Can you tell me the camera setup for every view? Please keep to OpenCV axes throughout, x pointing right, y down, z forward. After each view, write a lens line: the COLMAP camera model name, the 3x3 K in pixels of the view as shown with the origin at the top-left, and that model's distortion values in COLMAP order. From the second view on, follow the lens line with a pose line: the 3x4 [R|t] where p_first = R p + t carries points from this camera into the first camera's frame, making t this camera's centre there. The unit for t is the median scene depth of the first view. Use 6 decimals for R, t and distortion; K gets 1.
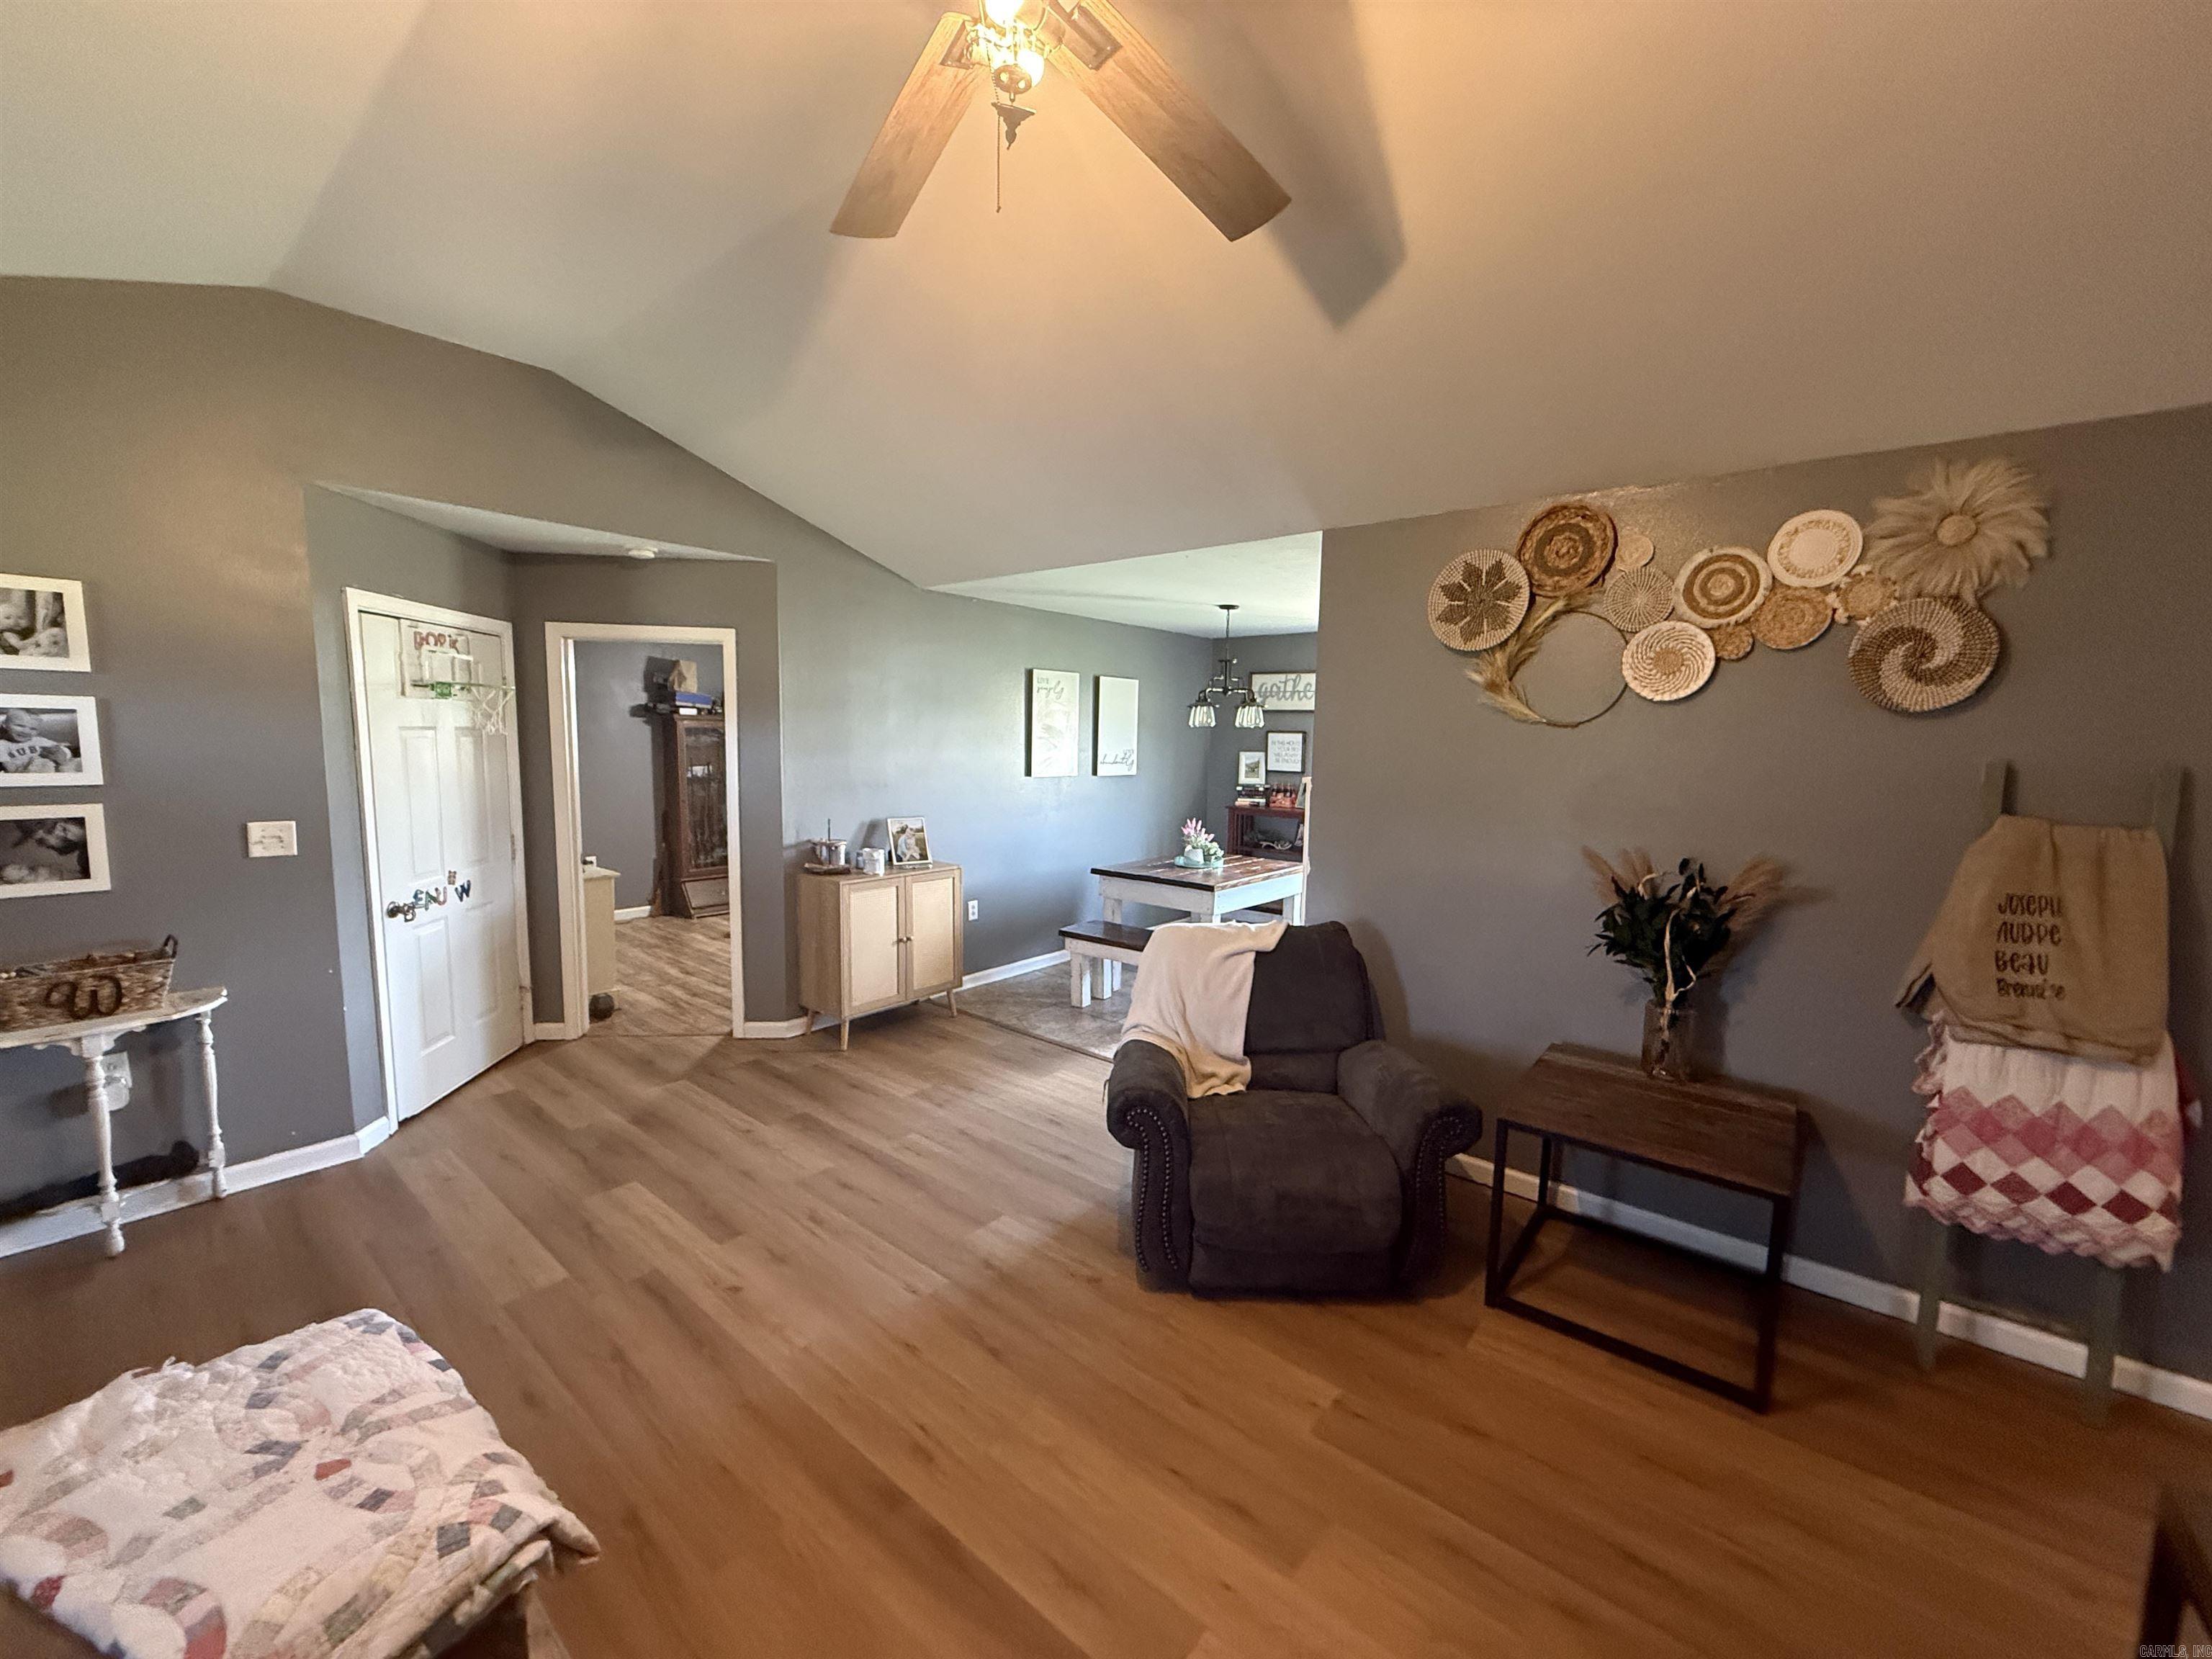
lens RADIAL K [[881.9, 0, 1109.2], [0, 881.9, 833.1], [0, 0, 1]] dist [0.002174, -0.000249]
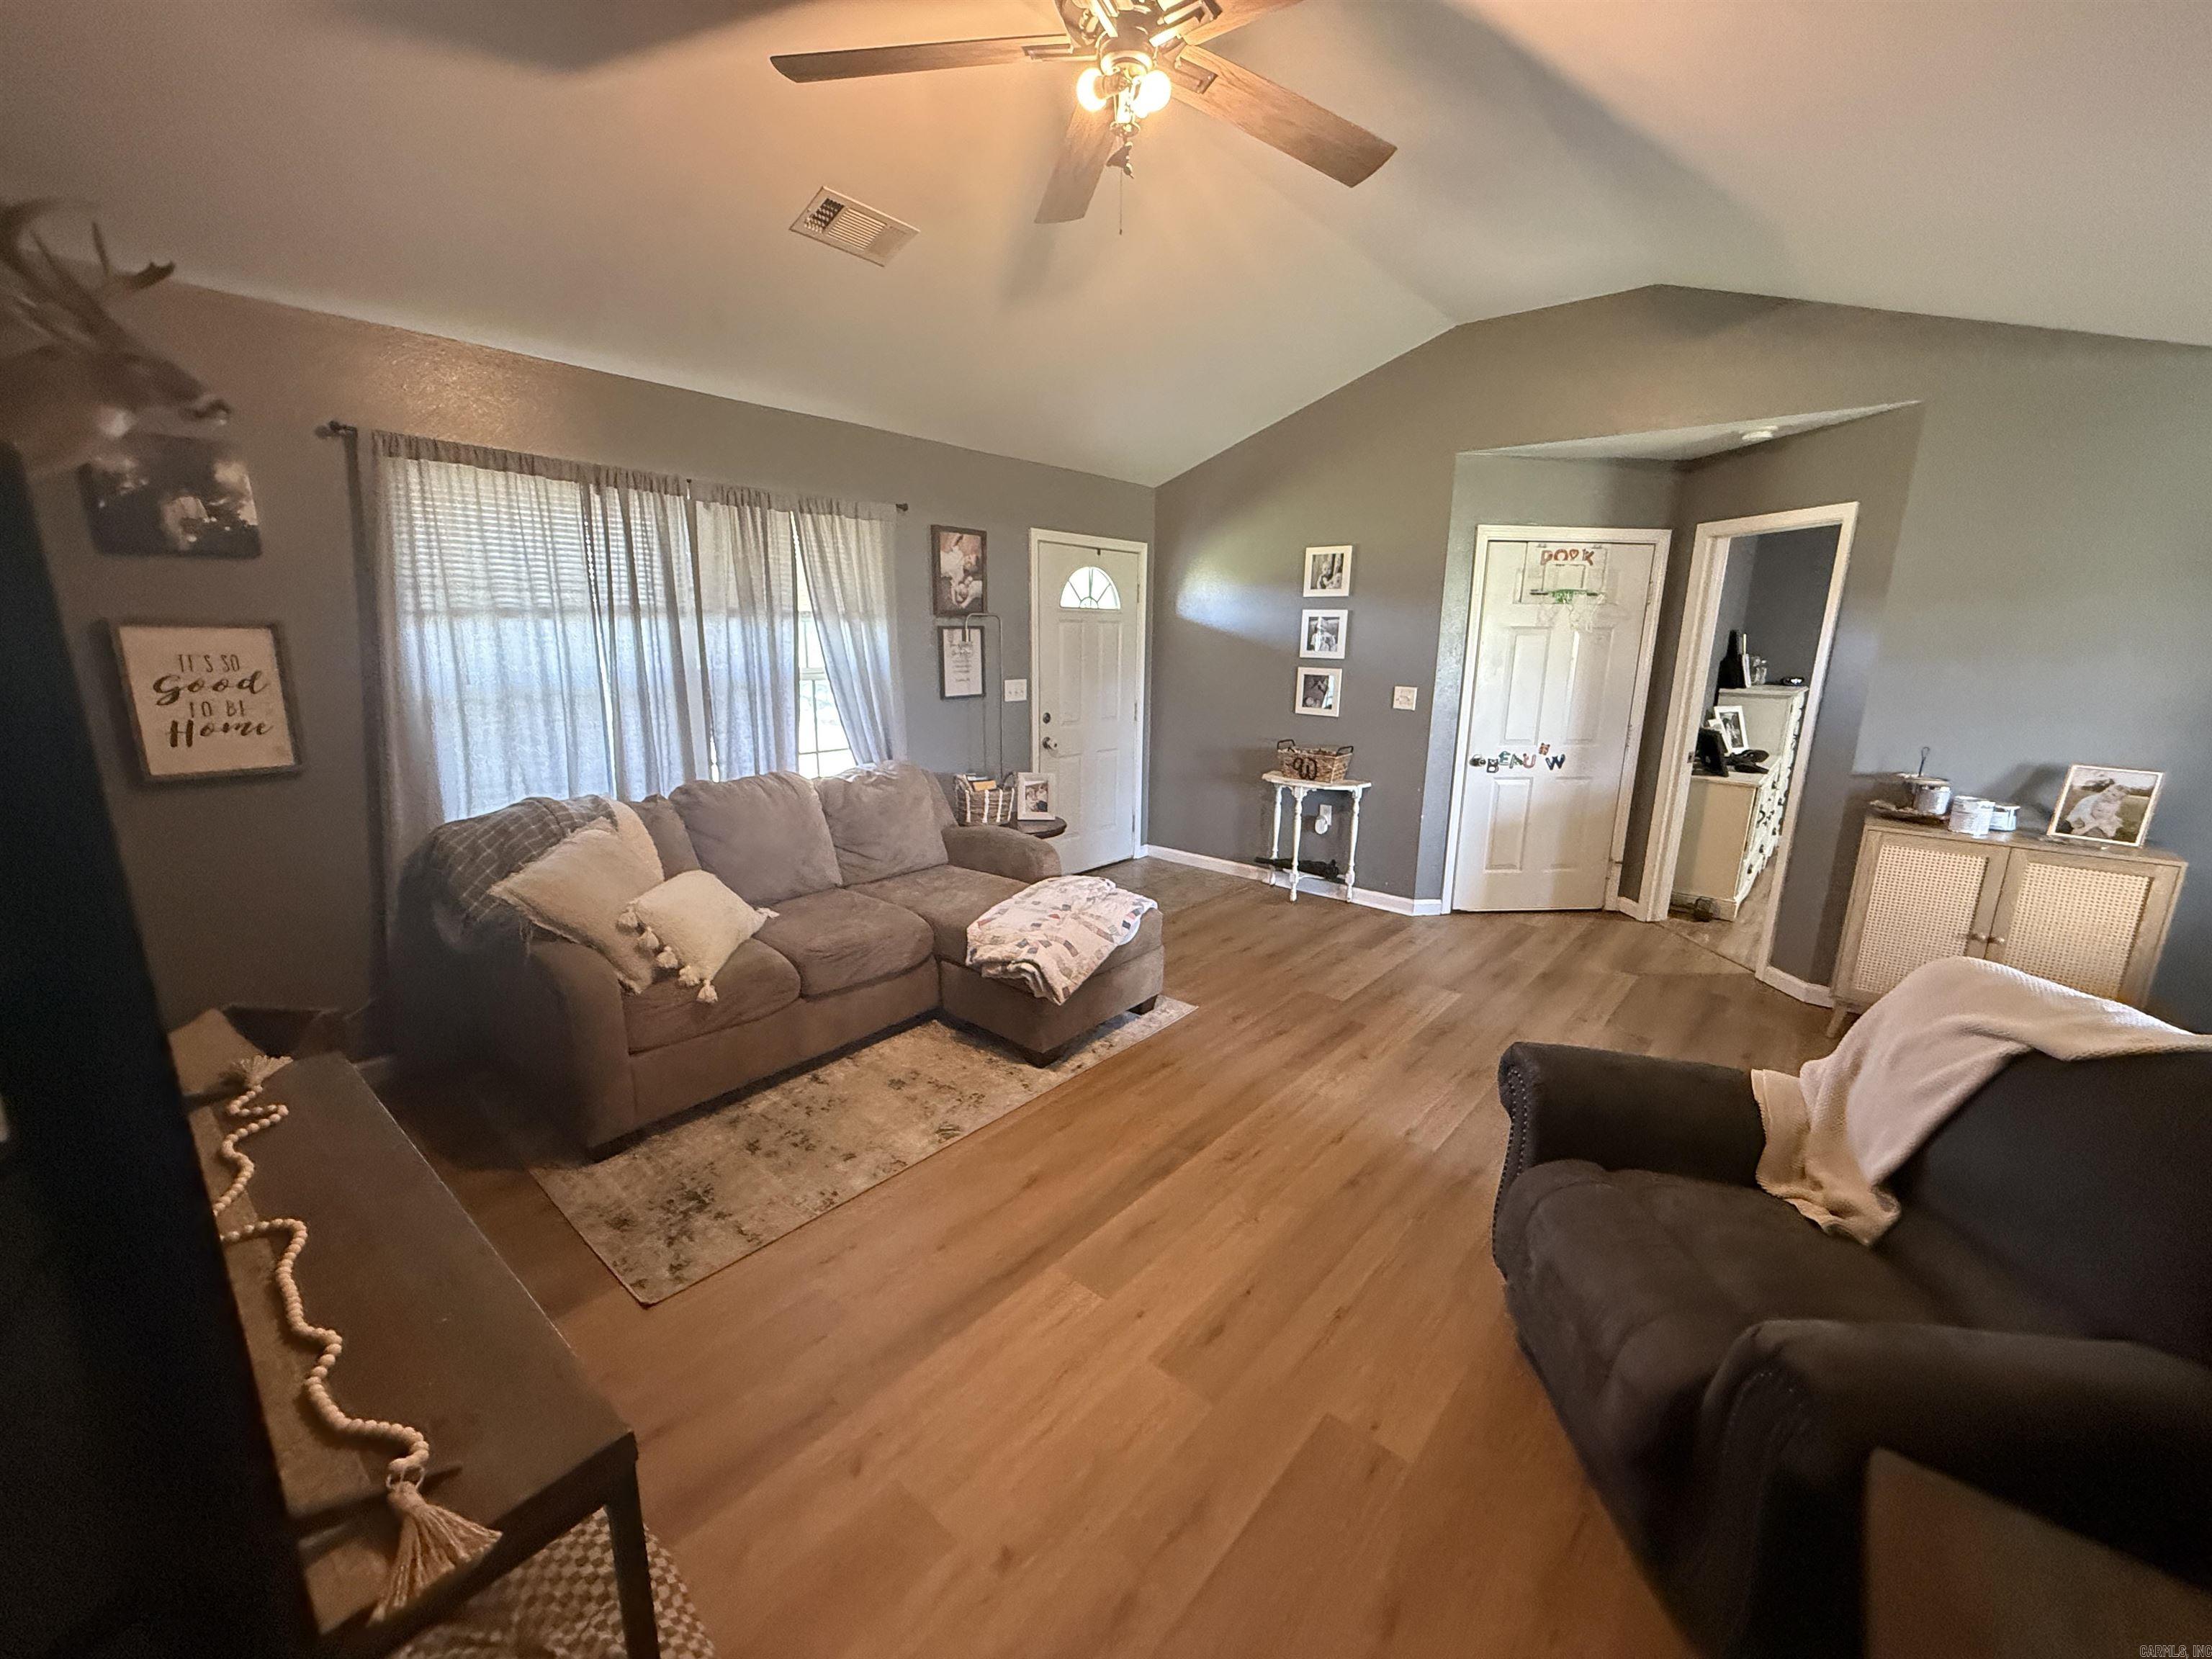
lens RADIAL K [[881.9, 0, 1093.9], [0, 881.9, 835.1], [0, 0, 1]] dist [0.002174, -0.000249]
pose [[-0.025287, 0.211252, -0.977105, 0.518785], [-0.126092, 0.968937, 0.212749, -0.017130], [0.991696, 0.128585, 0.002136, 0.369978]]
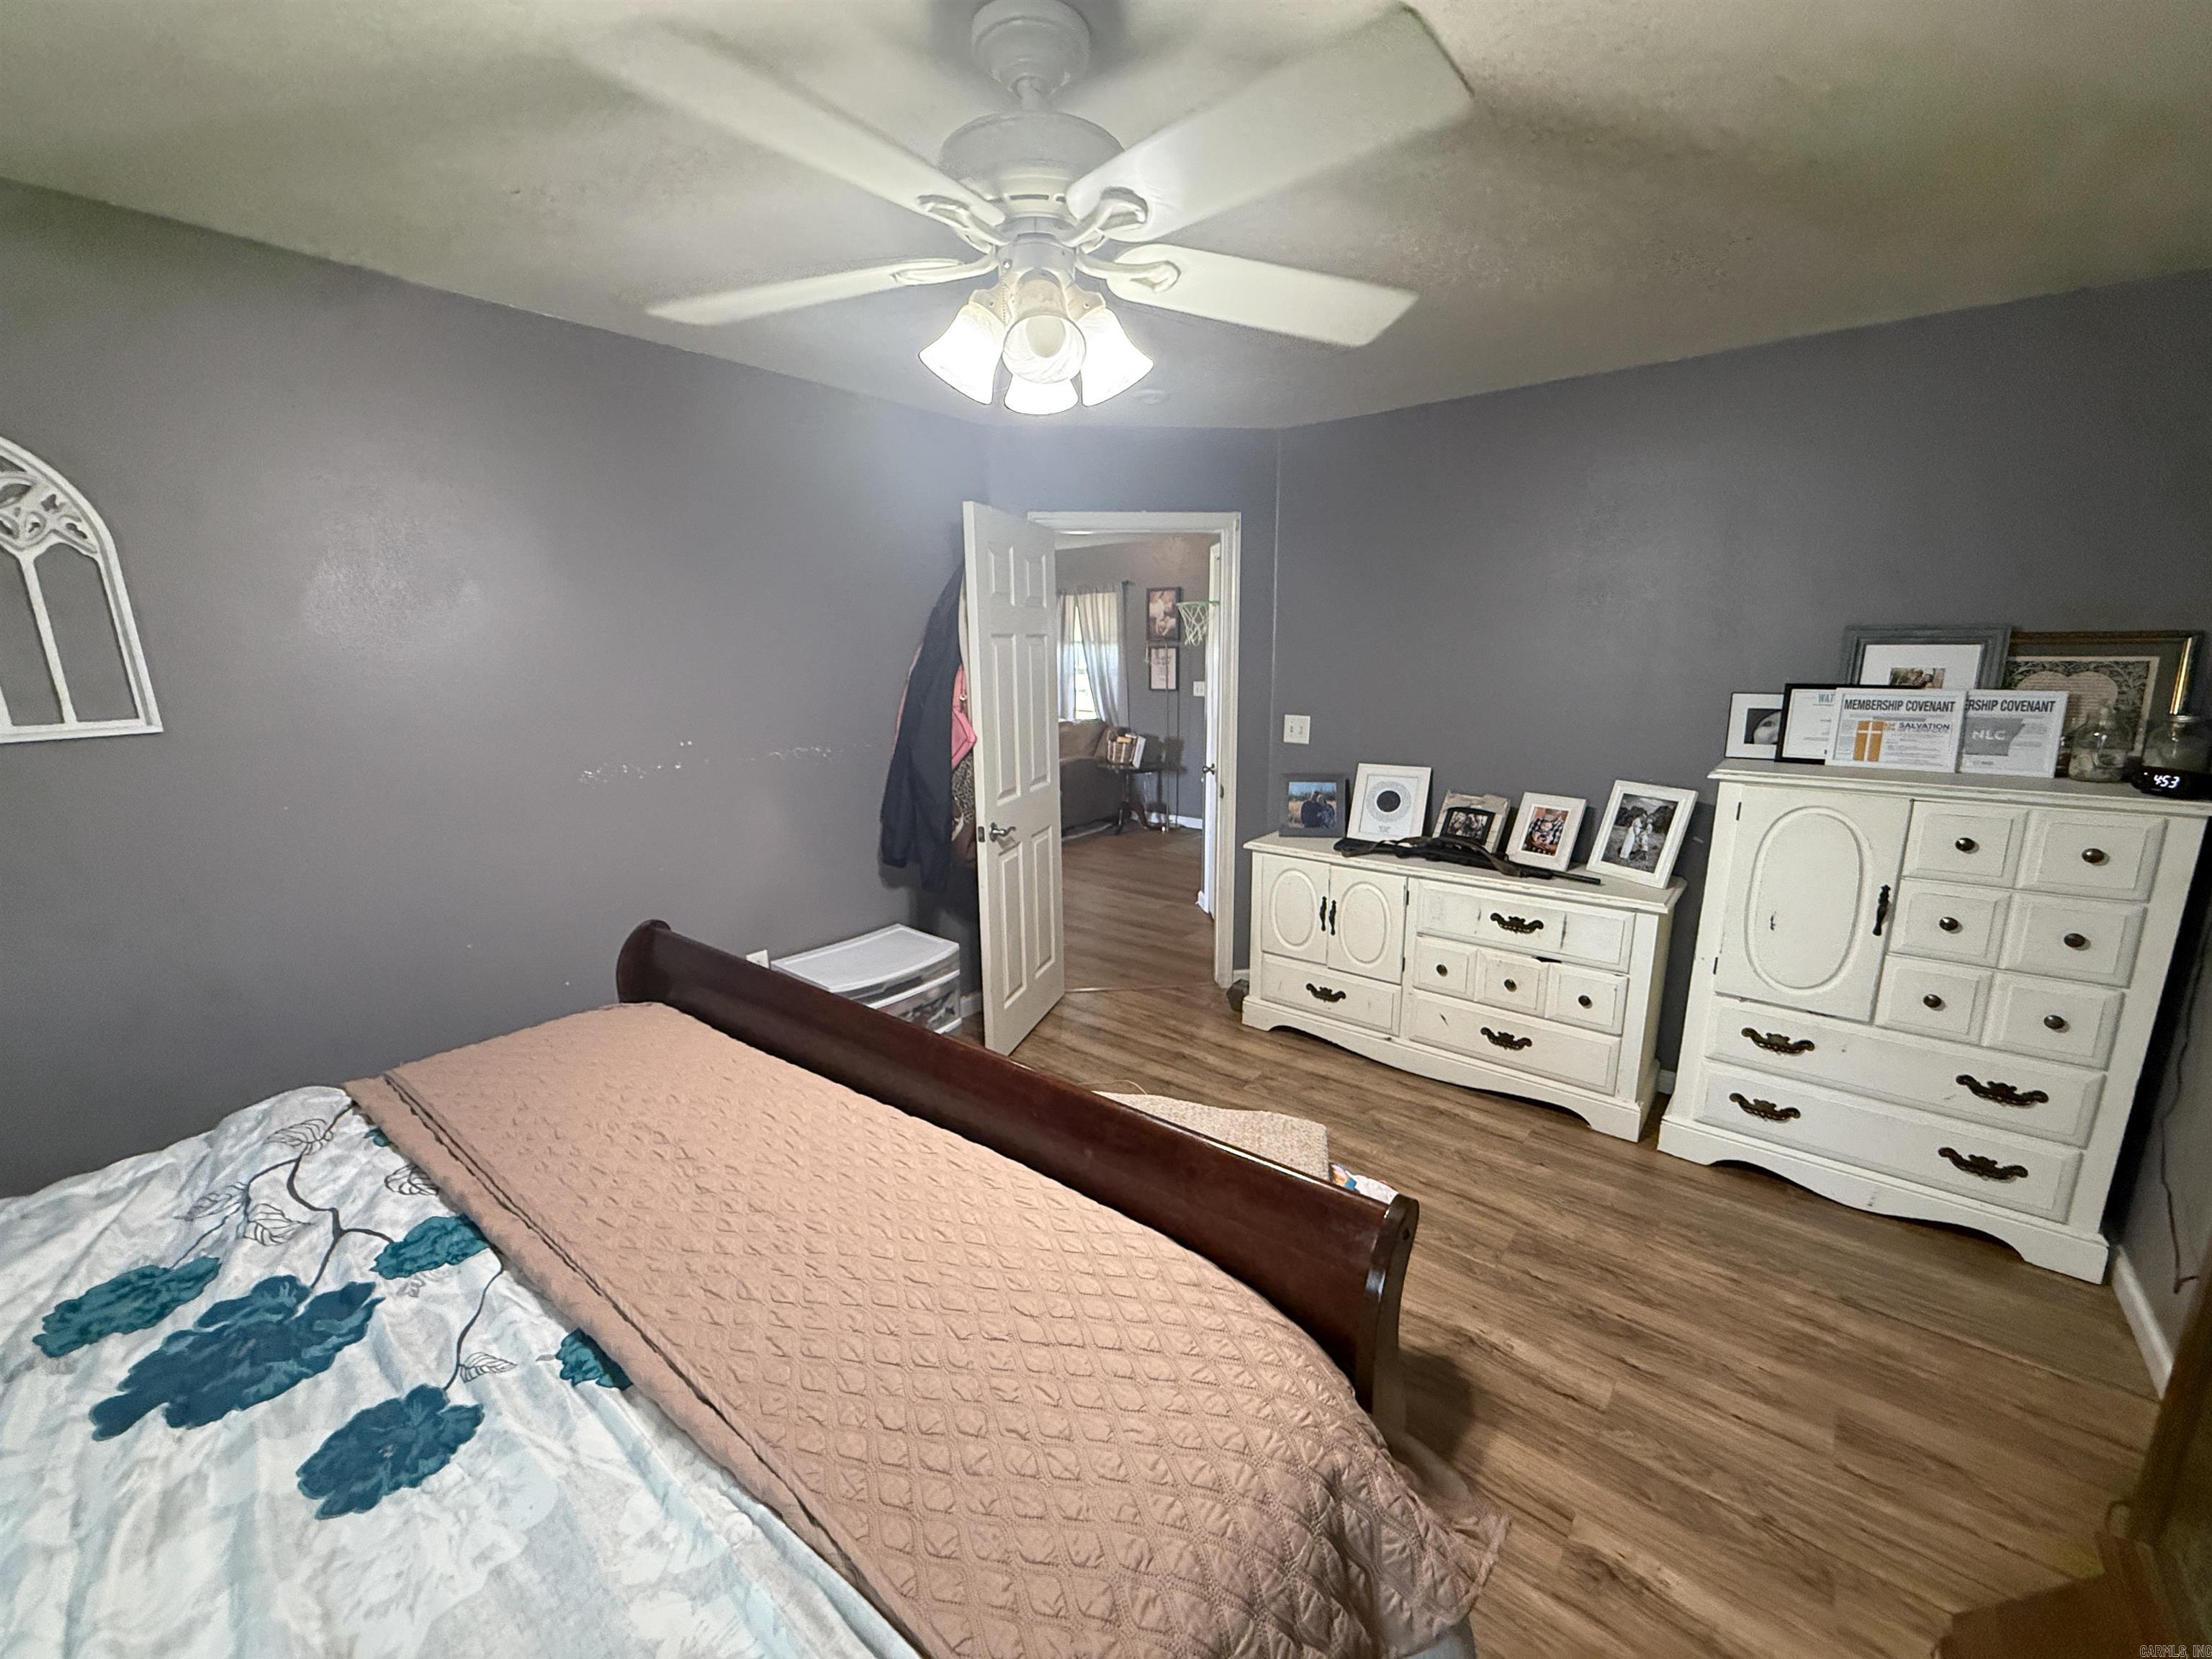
lens RADIAL K [[881.9, 0, 1105.4], [0, 881.9, 835.2], [0, 0, 1]] dist [0.002174, -0.000249]
pose [[-0.999875, -0.012858, -0.009169, -0.554458], [-0.015106, 0.948028, 0.317829, -0.236943], [0.004605, 0.317928, -0.948104, 2.135972]]
